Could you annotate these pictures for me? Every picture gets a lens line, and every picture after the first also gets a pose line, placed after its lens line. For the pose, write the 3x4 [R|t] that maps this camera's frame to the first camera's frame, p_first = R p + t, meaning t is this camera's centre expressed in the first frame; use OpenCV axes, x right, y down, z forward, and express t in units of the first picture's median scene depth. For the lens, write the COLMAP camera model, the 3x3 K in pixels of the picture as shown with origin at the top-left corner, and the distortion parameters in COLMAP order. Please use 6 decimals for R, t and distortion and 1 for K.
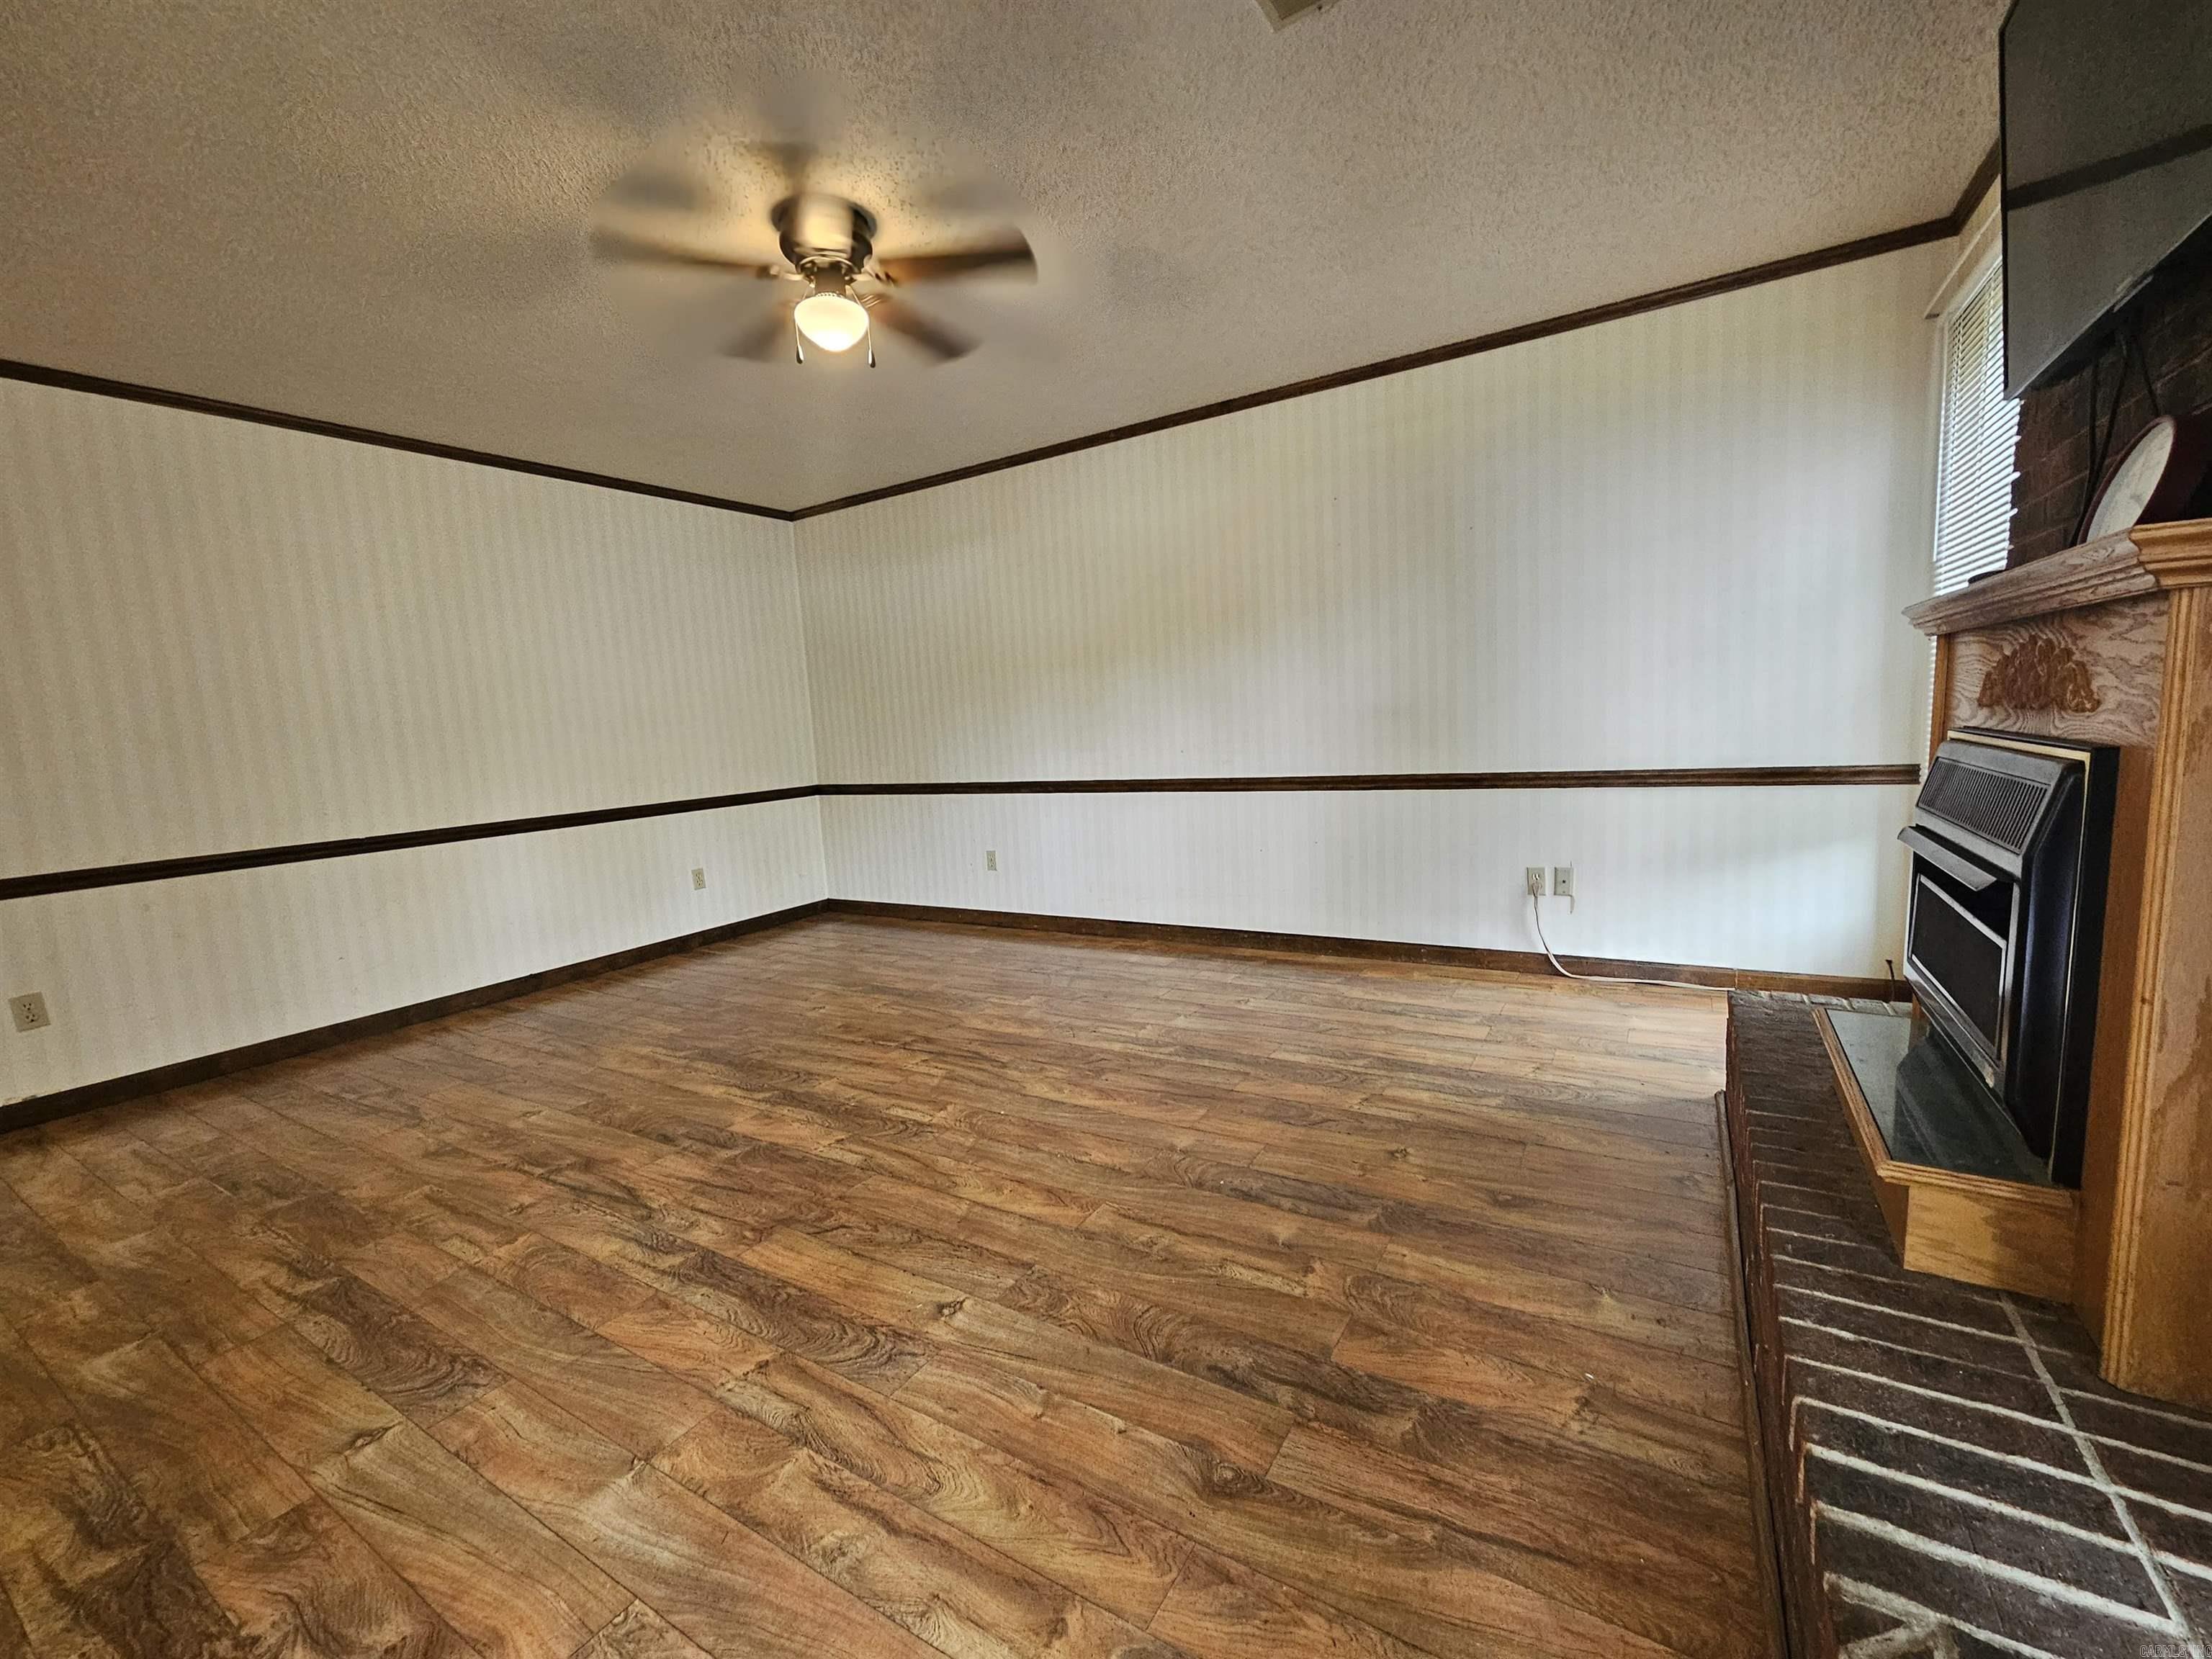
lens RADIAL K [[912.5, 0, 1107.7], [0, 912.5, 835.9], [0, 0, 1]] dist [0.000305, 0.000930]
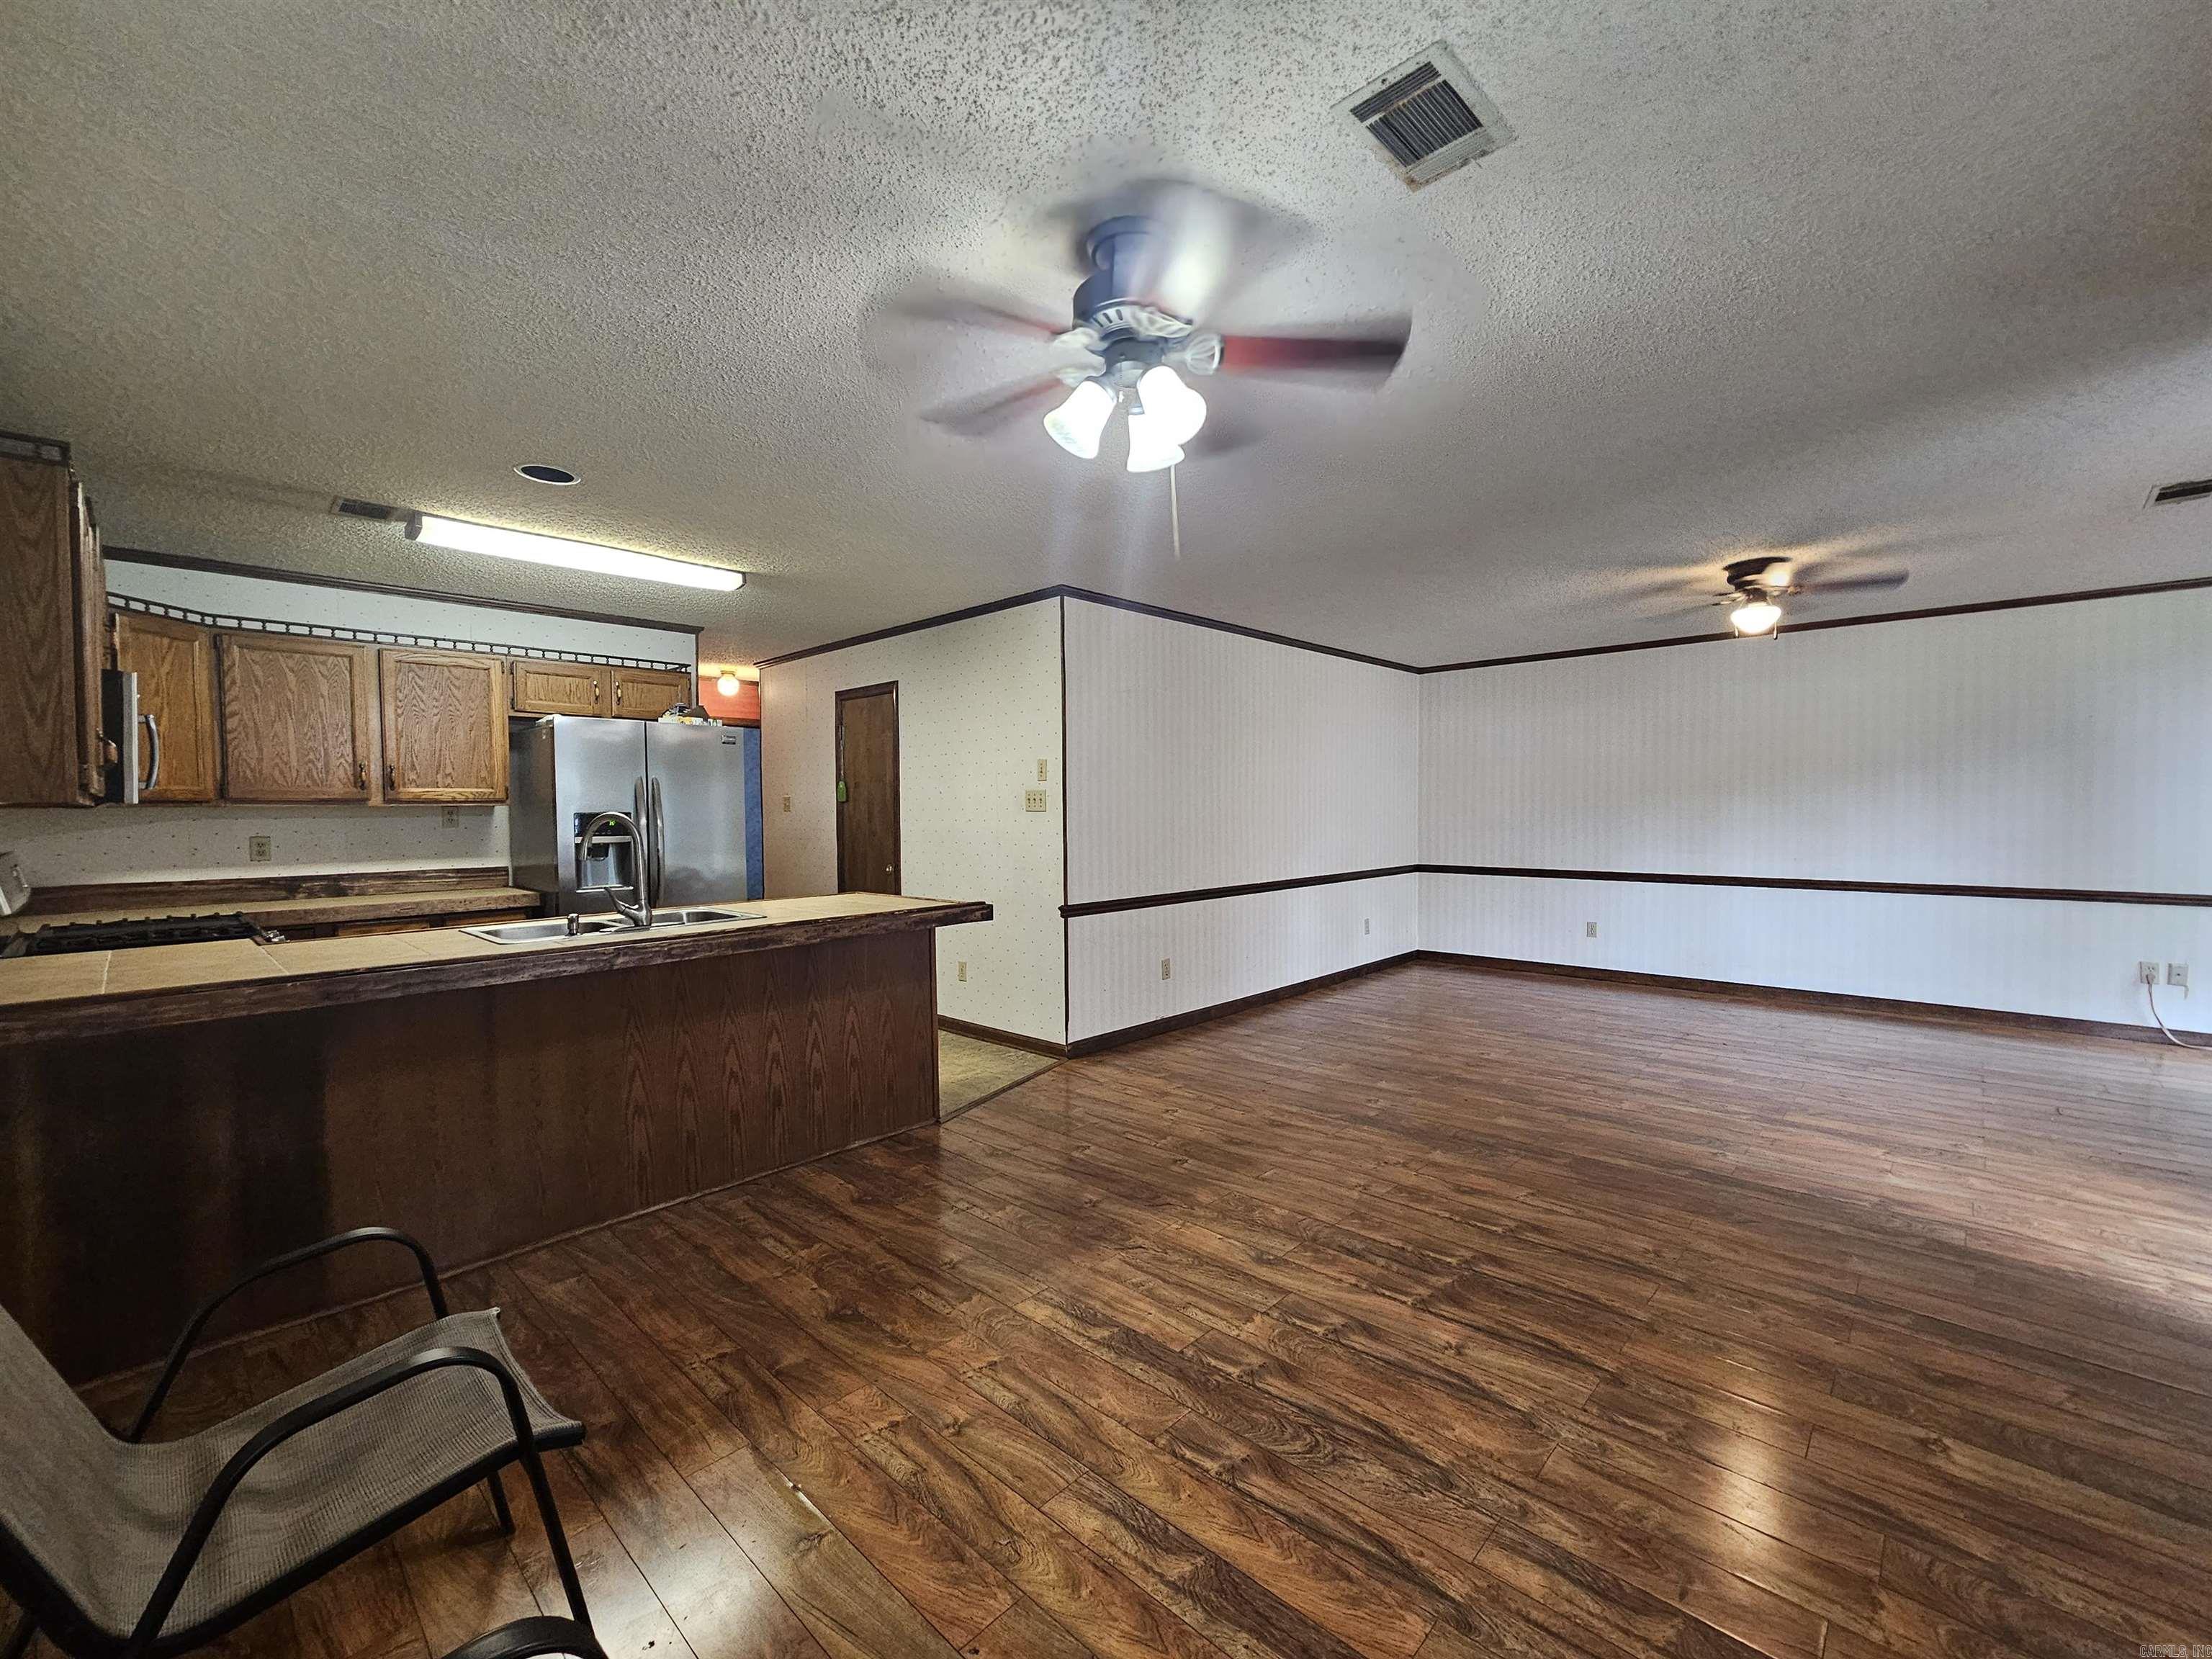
lens RADIAL K [[912.5, 0, 1114.3], [0, 912.5, 835.2], [0, 0, 1]] dist [0.000305, 0.000930]
pose [[0.977960, 0.057634, -0.200680, -0.995333], [-0.075445, 0.993751, -0.082259, 0.092917], [0.194685, 0.095586, 0.976197, -0.835755]]
